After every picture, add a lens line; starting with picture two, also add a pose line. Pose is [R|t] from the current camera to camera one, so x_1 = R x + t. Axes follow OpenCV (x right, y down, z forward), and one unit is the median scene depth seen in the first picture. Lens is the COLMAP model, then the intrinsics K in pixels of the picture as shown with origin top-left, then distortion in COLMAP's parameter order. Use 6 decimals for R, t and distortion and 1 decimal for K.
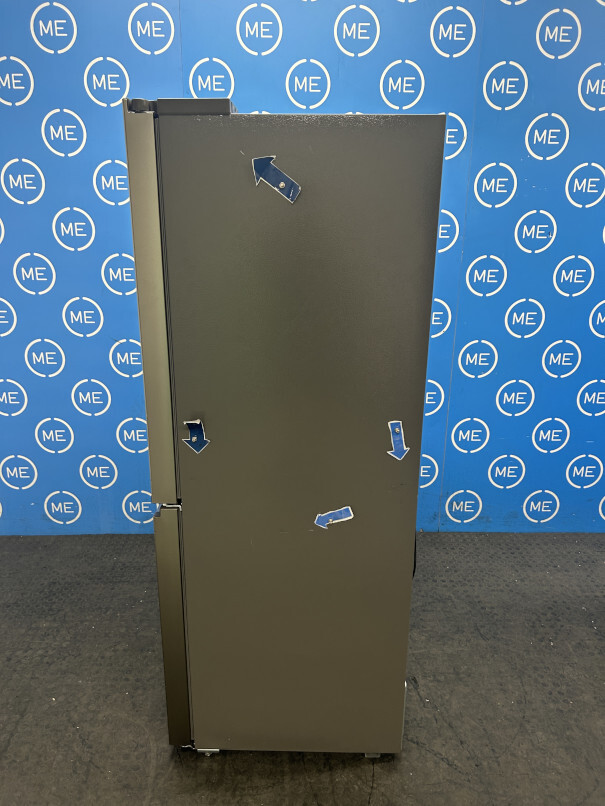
lens RADIAL K [[603.3, 0, 290.5], [0, 603.3, 407.6], [0, 0, 1]] dist [0.006800, -0.030775]
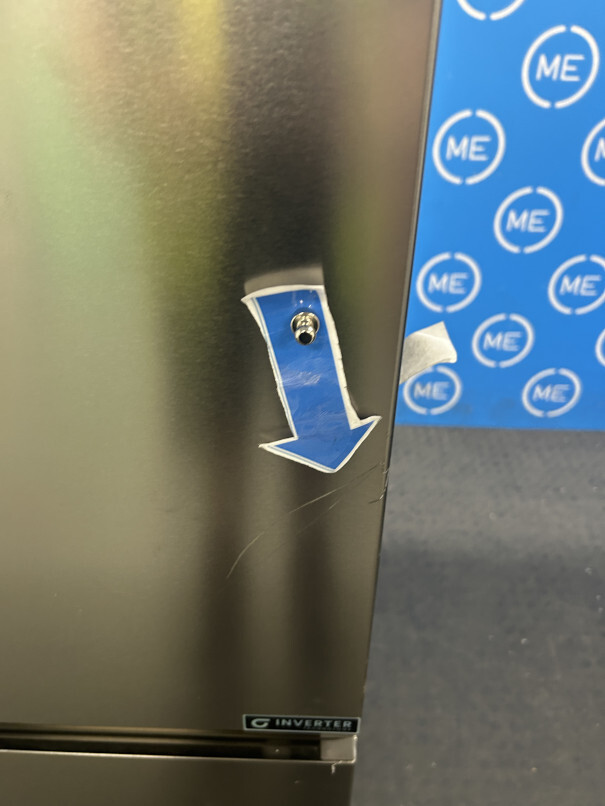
lens RADIAL K [[603.3, 0, 289.5], [0, 603.3, 420.5], [0, 0, 1]] dist [0.006800, -0.030775]
pose [[0.998430, 0.017418, -0.053236, 0.191942], [0.000168, 0.949485, 0.313811, -0.015847], [0.056013, -0.313328, 0.947992, 0.406064]]
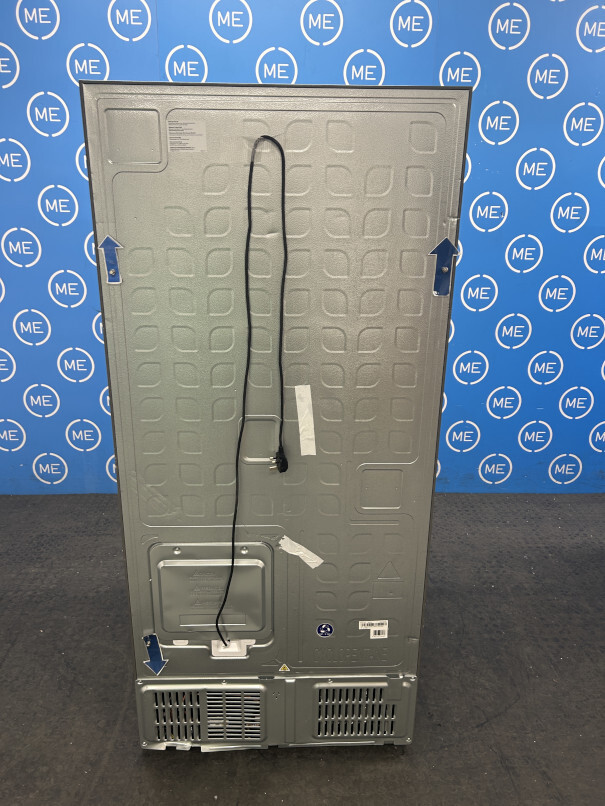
lens RADIAL K [[603.3, 0, 292.2], [0, 603.3, 408.7], [0, 0, 1]] dist [0.006800, -0.030775]
pose [[0.999860, 0.003810, 0.016305, 0.038604], [-0.004300, 0.999536, 0.030162, 0.028952], [-0.016183, -0.030228, 0.999412, -0.083028]]
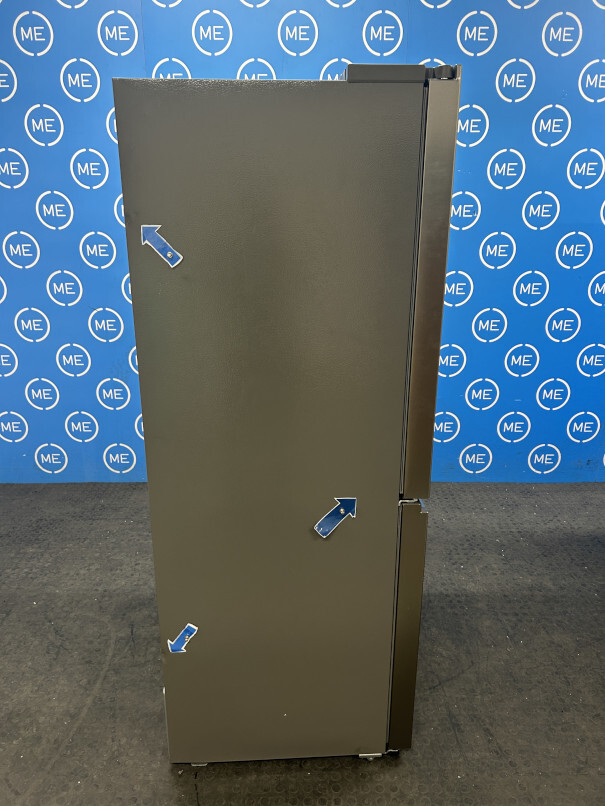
lens RADIAL K [[603.3, 0, 294.6], [0, 603.3, 411.3], [0, 0, 1]] dist [0.006800, -0.030775]
pose [[0.999909, 0.000544, -0.013506, 0.108554], [-0.000177, 0.999631, 0.027149, 0.052416], [0.013516, -0.027144, 0.999540, -0.142265]]
